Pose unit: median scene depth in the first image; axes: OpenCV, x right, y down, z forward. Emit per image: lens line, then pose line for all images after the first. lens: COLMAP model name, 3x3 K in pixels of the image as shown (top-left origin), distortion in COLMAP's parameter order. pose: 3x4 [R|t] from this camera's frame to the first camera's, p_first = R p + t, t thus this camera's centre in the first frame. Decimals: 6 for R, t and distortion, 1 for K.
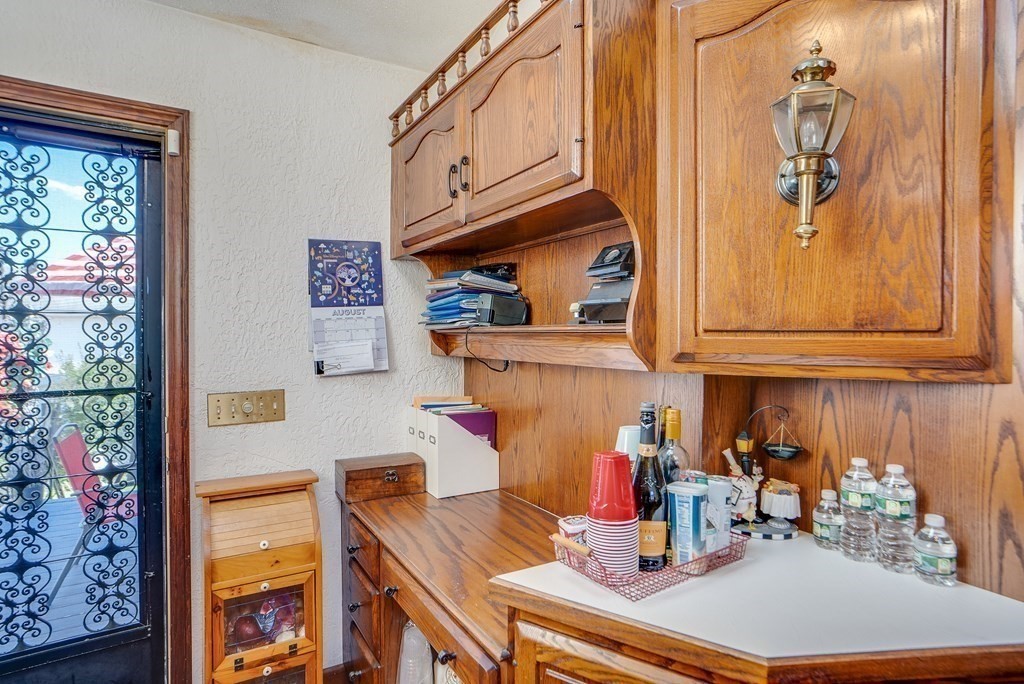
lens RADIAL K [[529.5, 0, 487.0], [0, 529.5, 334.6], [0, 0, 1]] dist [-0.055713, 0.037522]
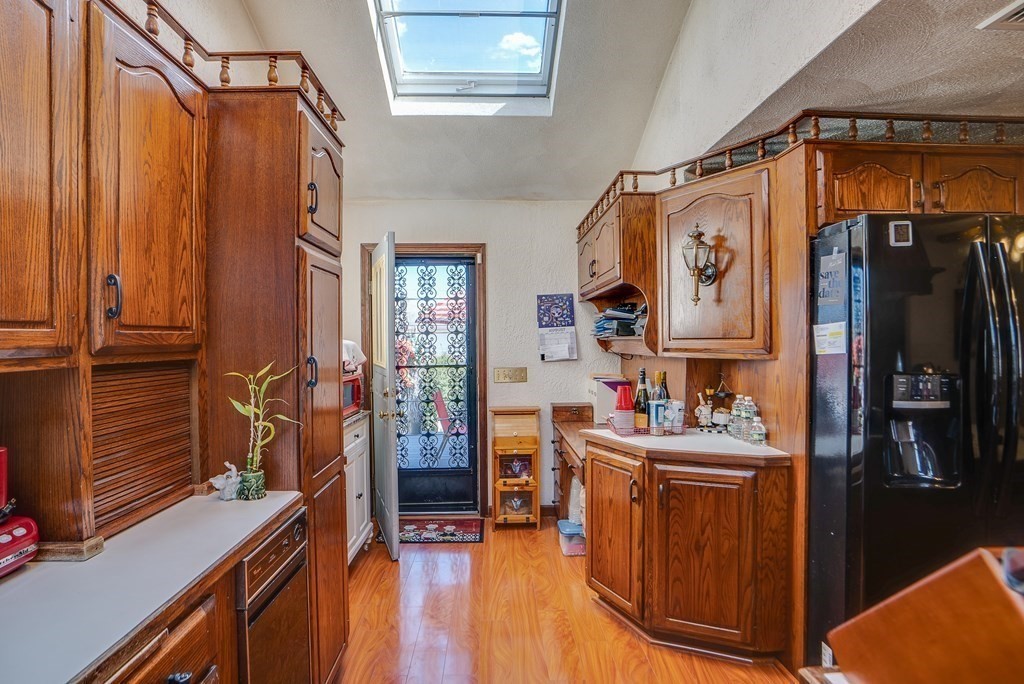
lens RADIAL K [[487.0, 0, 510.4], [0, 487.0, 332.7], [0, 0, 1]] dist [-0.057813, 0.019157]
pose [[0.883127, -0.014994, -0.468895, 0.518453], [0.007535, 0.999814, -0.017781, -0.000300], [0.469074, 0.012170, 0.883075, -0.828360]]
